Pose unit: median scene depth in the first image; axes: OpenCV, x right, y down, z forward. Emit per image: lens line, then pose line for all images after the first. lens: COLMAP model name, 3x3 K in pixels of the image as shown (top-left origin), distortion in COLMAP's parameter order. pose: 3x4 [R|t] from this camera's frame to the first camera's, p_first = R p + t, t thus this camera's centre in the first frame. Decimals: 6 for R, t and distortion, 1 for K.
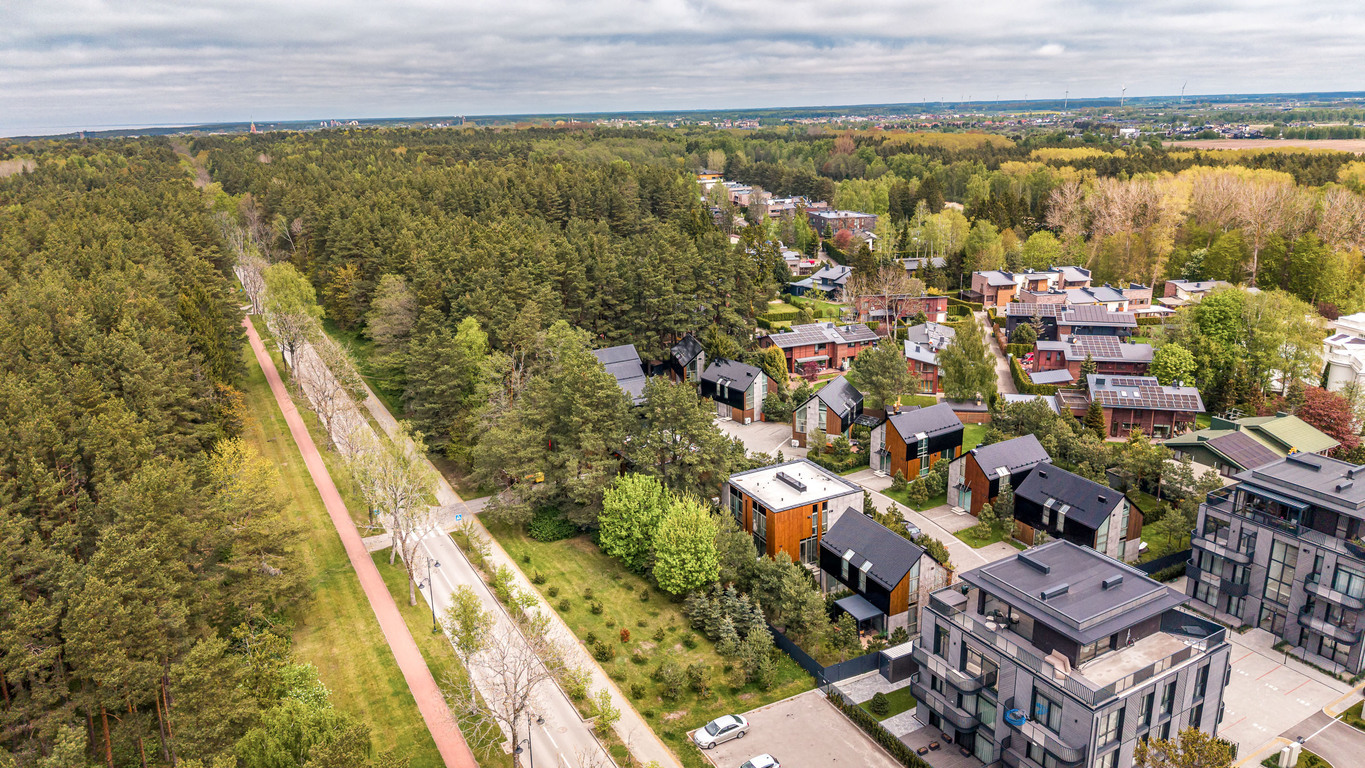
lens RADIAL K [[878.3, 0, 682.5], [0, 878.3, 384.0], [0, 0, 1]] dist [0.043640, -0.001572]
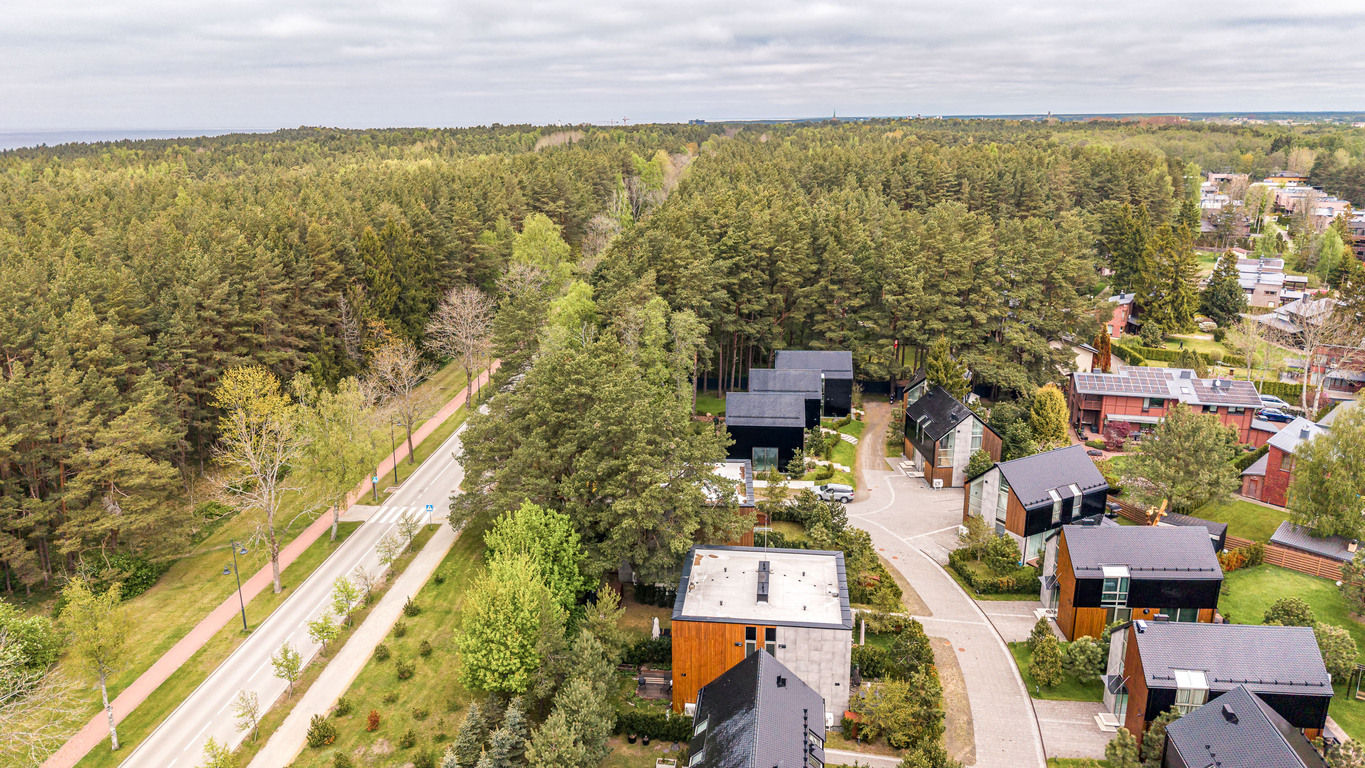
lens RADIAL K [[914.7, 0, 683.9], [0, 914.7, 401.6], [0, 0, 1]] dist [0.040327, -0.073035]
pose [[0.833539, 0.182648, -0.521394, 0.286539], [-0.174798, 0.982475, 0.064723, -0.034297], [0.524078, 0.037189, 0.850858, 0.296961]]
